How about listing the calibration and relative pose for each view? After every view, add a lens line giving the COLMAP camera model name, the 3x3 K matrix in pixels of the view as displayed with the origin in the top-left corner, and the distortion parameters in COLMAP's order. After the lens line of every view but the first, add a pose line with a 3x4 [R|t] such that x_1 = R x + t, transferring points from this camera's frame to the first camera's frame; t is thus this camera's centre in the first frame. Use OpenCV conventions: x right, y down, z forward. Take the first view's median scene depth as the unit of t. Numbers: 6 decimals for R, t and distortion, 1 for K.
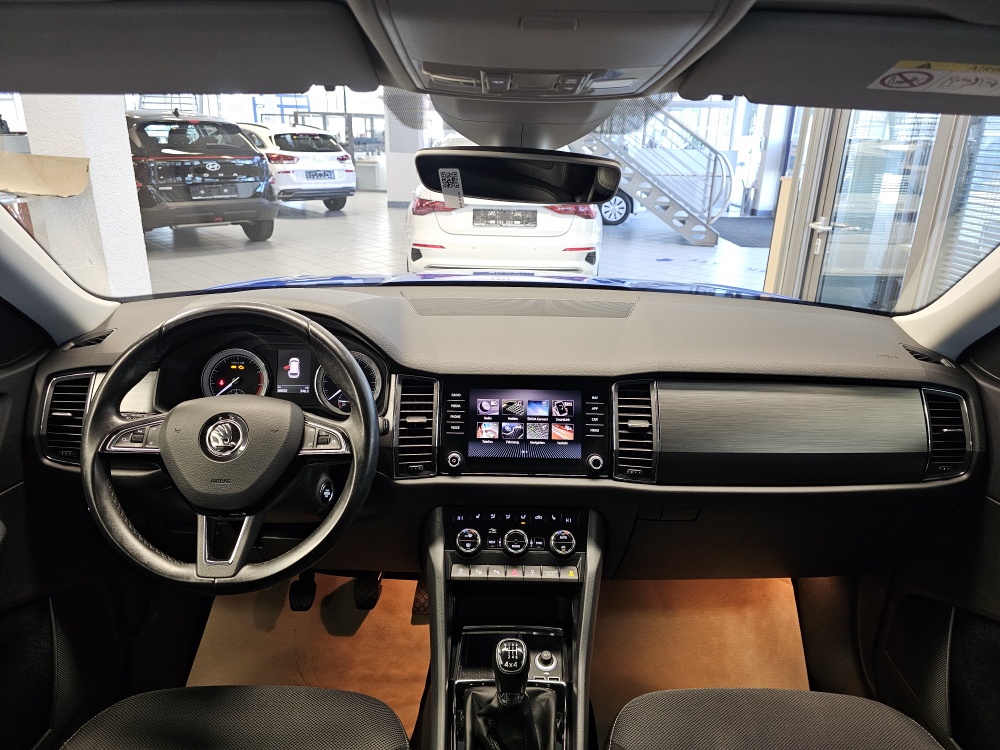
lens RADIAL K [[650.3, 0, 500.0], [0, 650.3, 375.0], [0, 0, 1]] dist [0.054409, -0.080307]
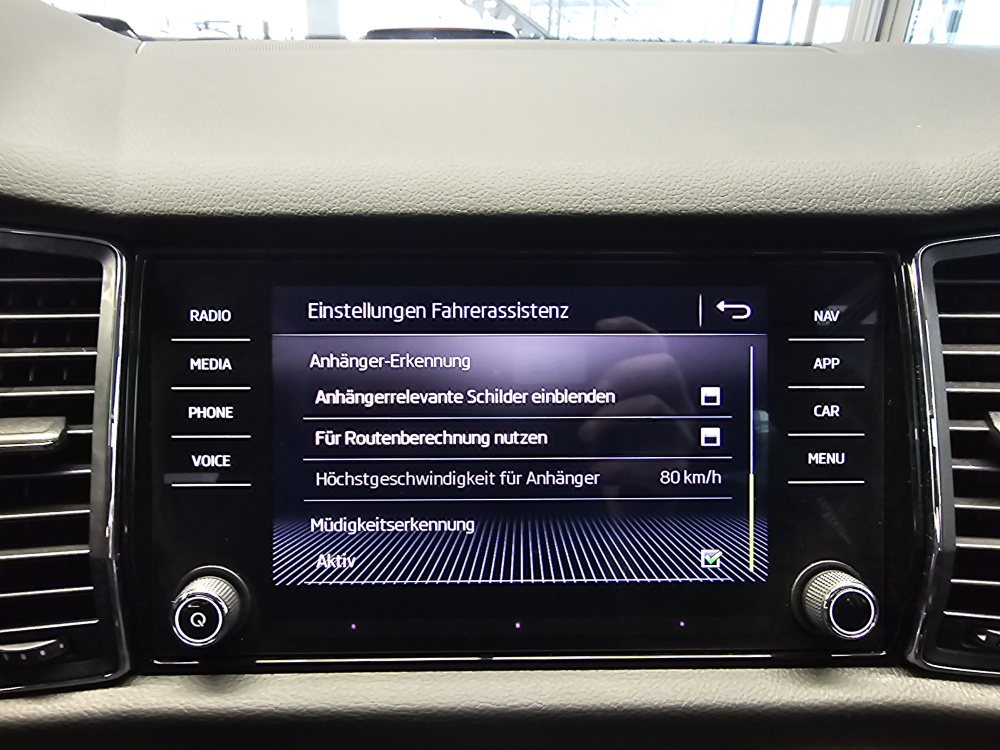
lens RADIAL K [[399.6, 0, 475.6], [0, 399.6, 400.8], [0, 0, 1]] dist [0.000340, -0.000365]
pose [[0.999601, -0.019253, -0.020692, 0.025181], [0.021314, 0.994297, 0.104492, 0.047492], [0.018562, -0.104891, 0.994310, 0.863240]]
